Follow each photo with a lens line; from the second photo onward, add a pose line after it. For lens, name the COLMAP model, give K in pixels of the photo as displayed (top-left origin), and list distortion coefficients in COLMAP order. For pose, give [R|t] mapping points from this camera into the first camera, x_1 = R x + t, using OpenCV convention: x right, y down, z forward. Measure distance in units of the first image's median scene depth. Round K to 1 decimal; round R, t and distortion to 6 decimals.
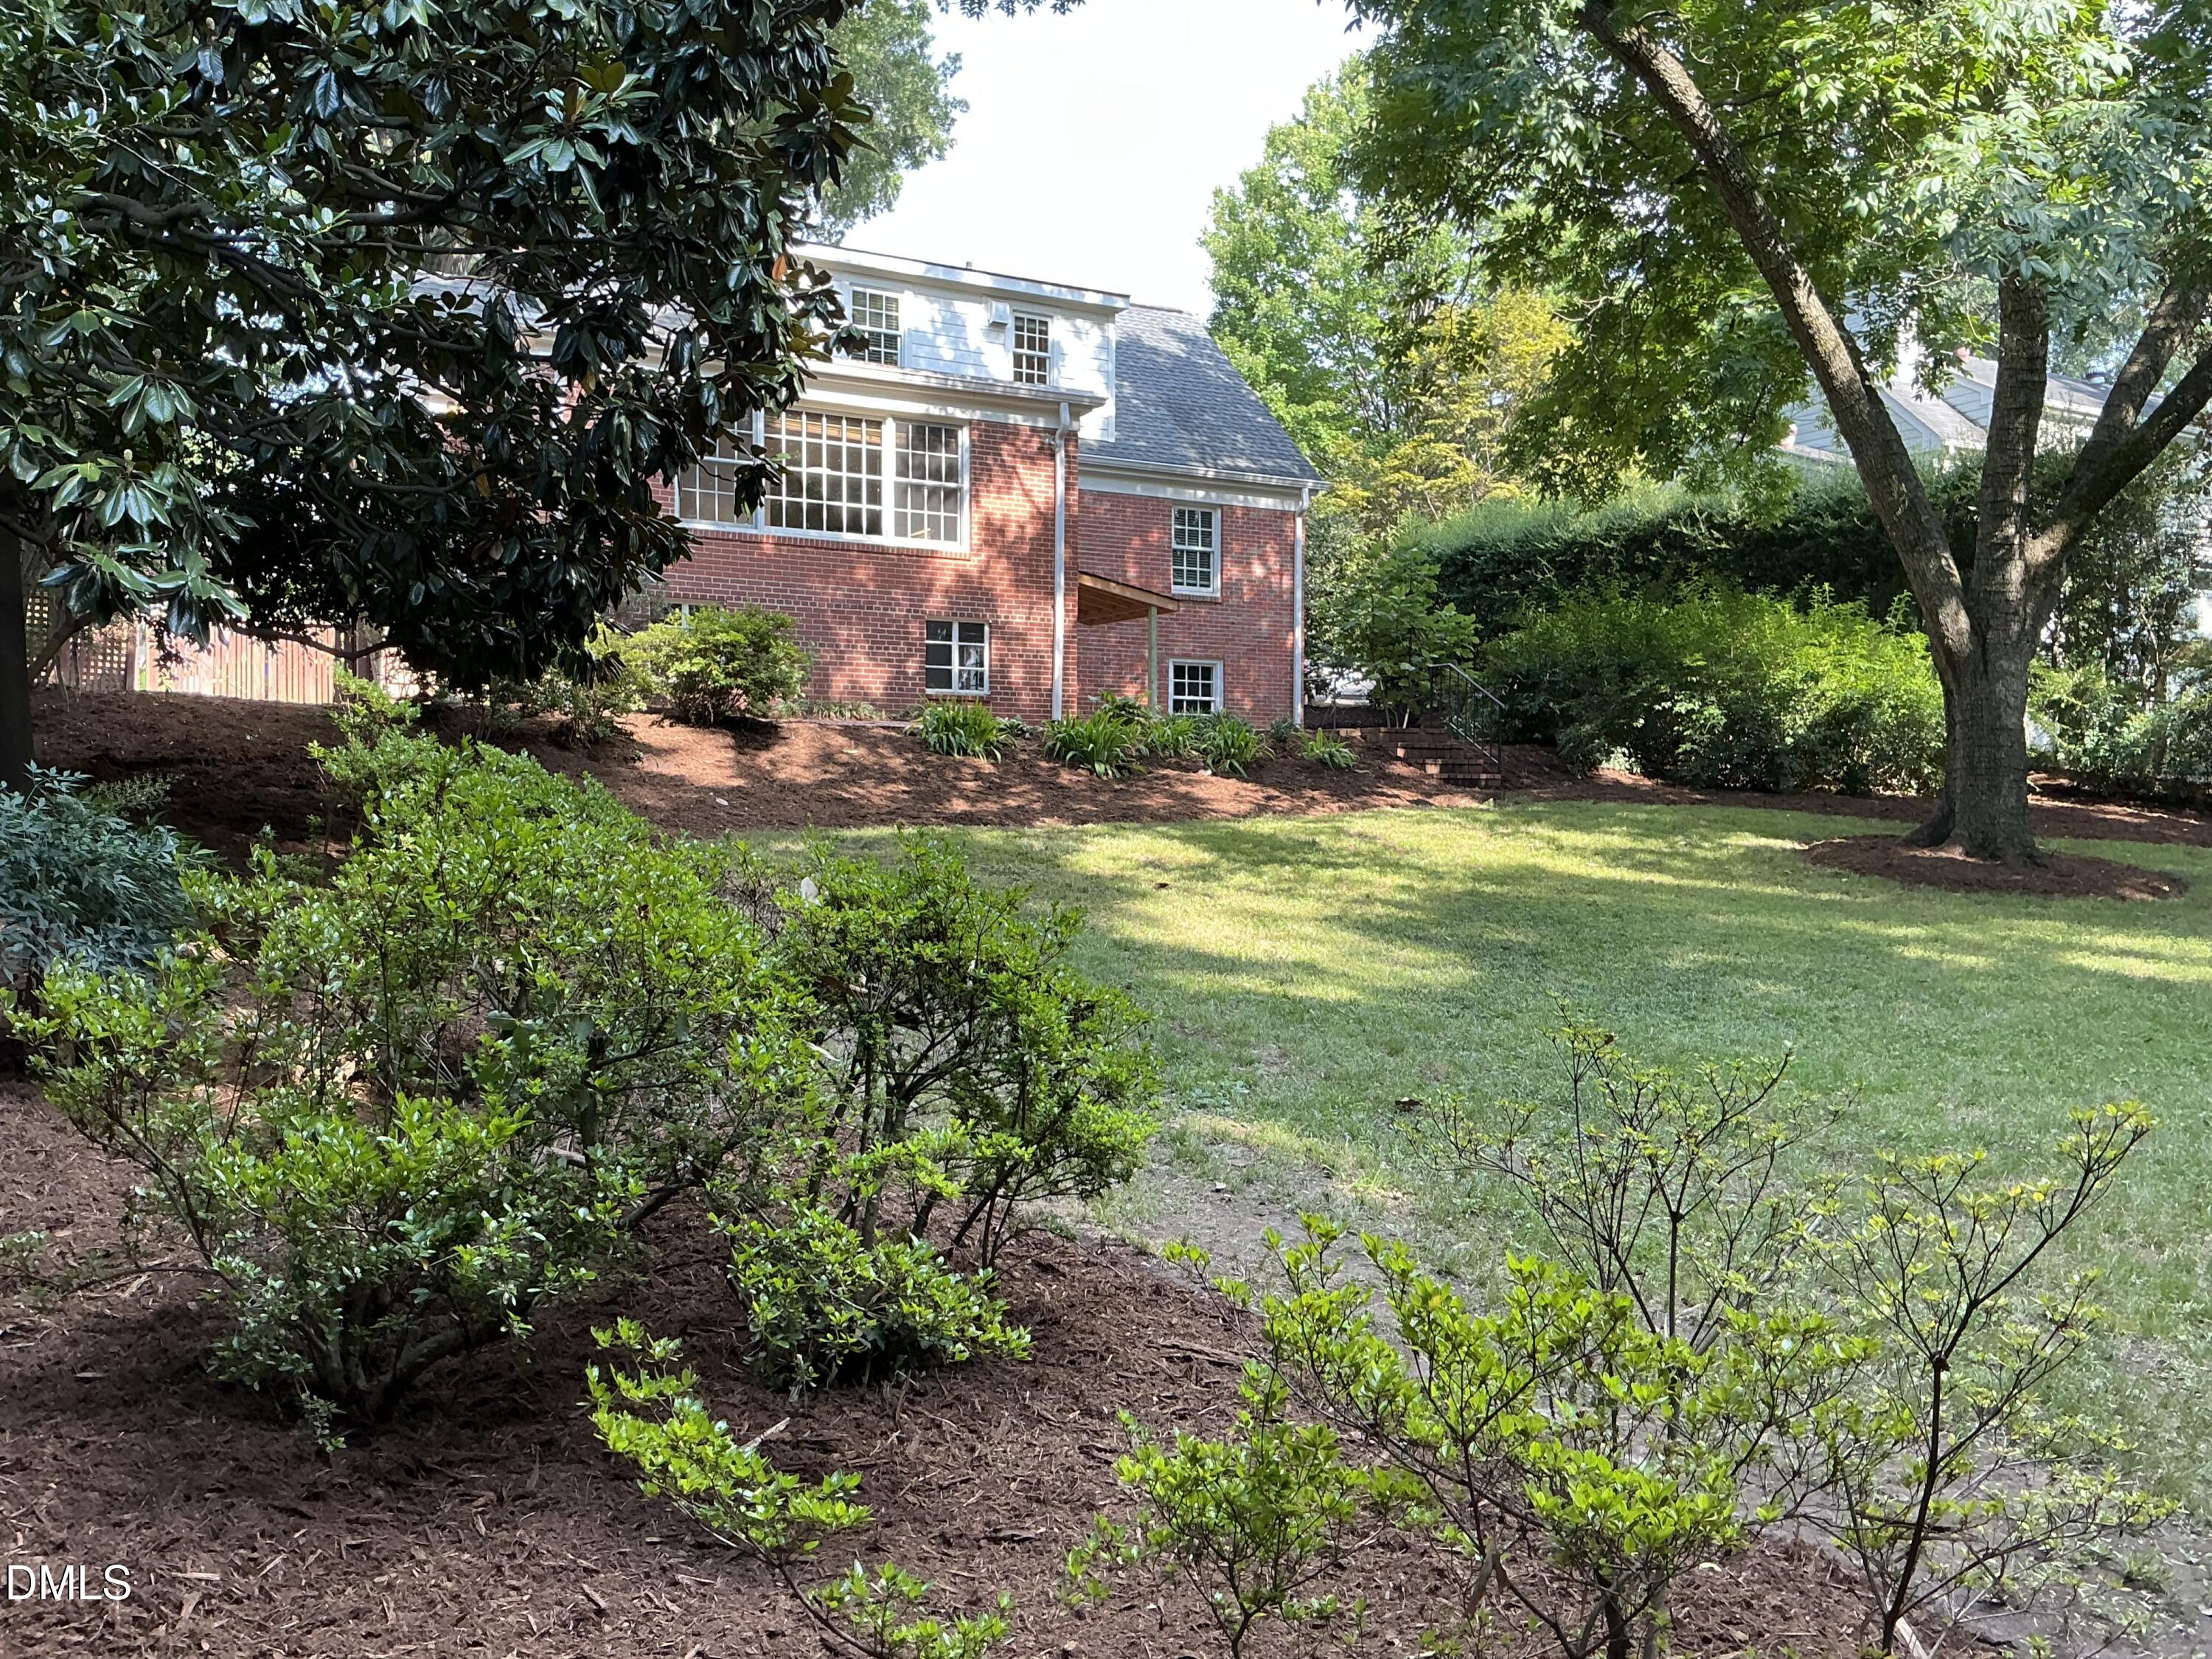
lens RADIAL K [[1781.2, 0, 1102.1], [0, 1781.2, 837.9], [0, 0, 1]] dist [0.064539, -0.154695]
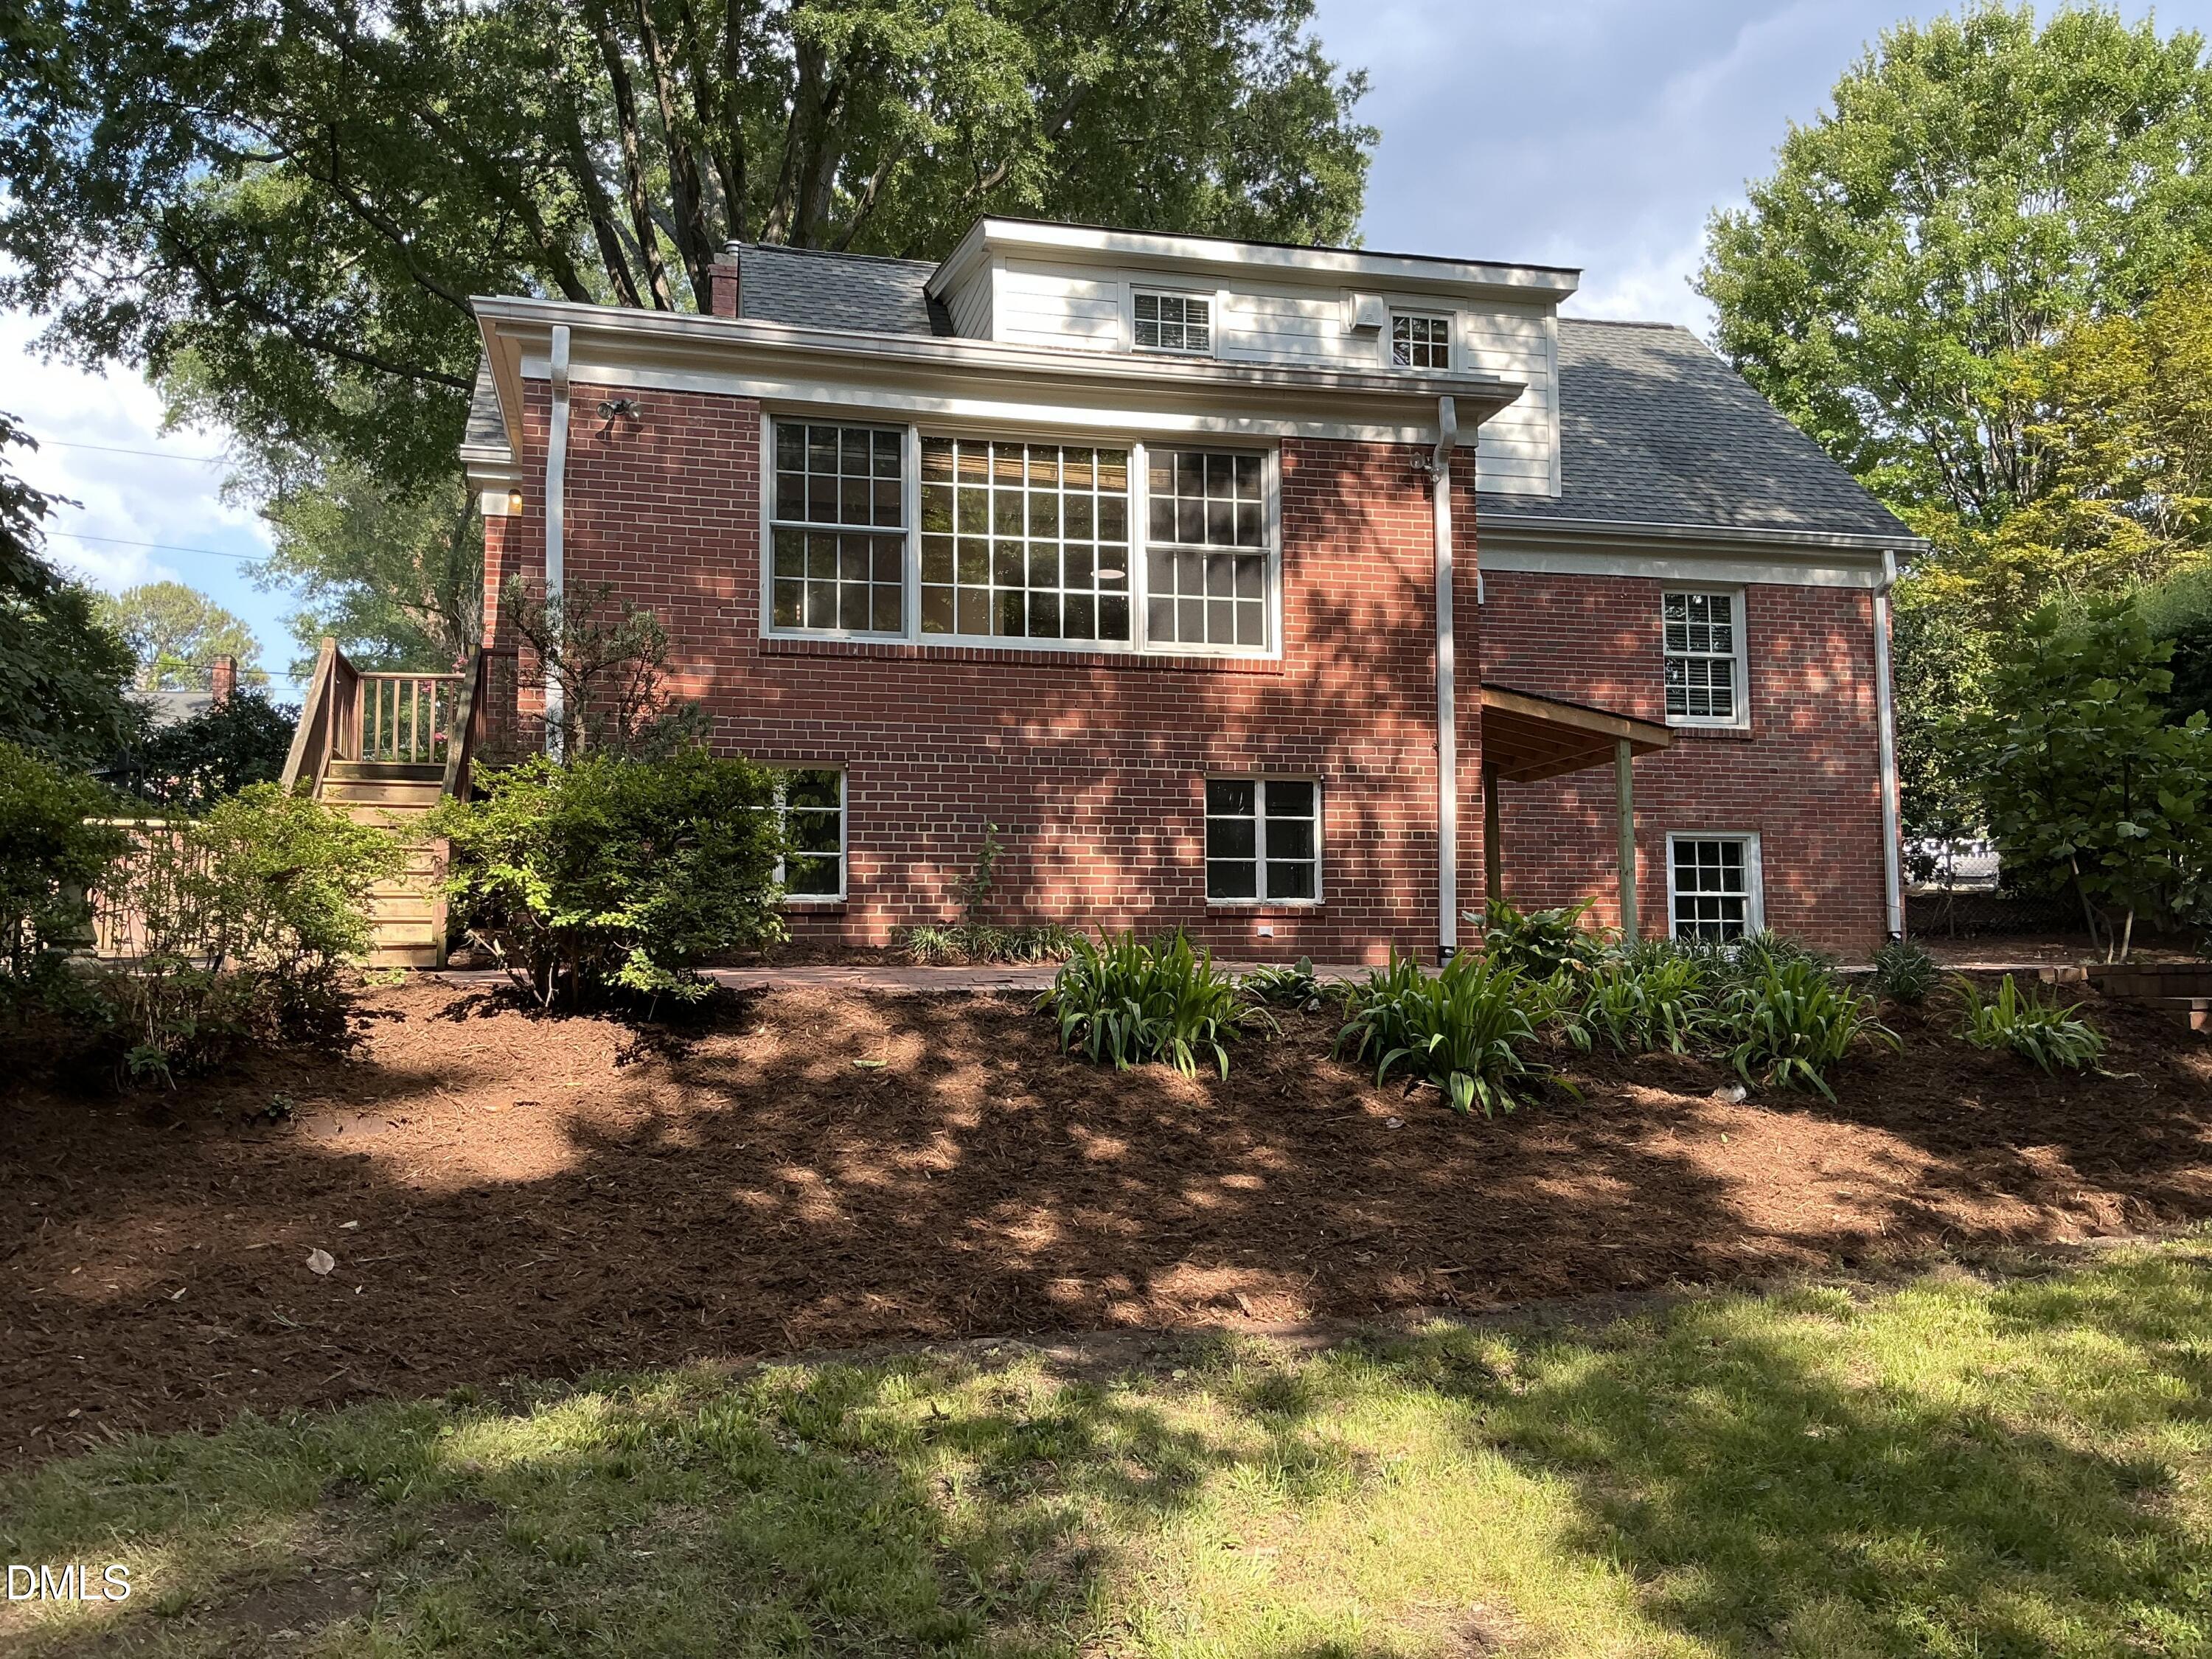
lens RADIAL K [[1781.2, 0, 1102.1], [0, 1781.2, 837.9], [0, 0, 1]] dist [0.064539, -0.154695]
pose [[0.959382, -0.036638, -0.279722, 0.027909], [0.007073, 0.994343, -0.105980, -0.040405], [0.282023, 0.099697, 0.954214, 0.420576]]
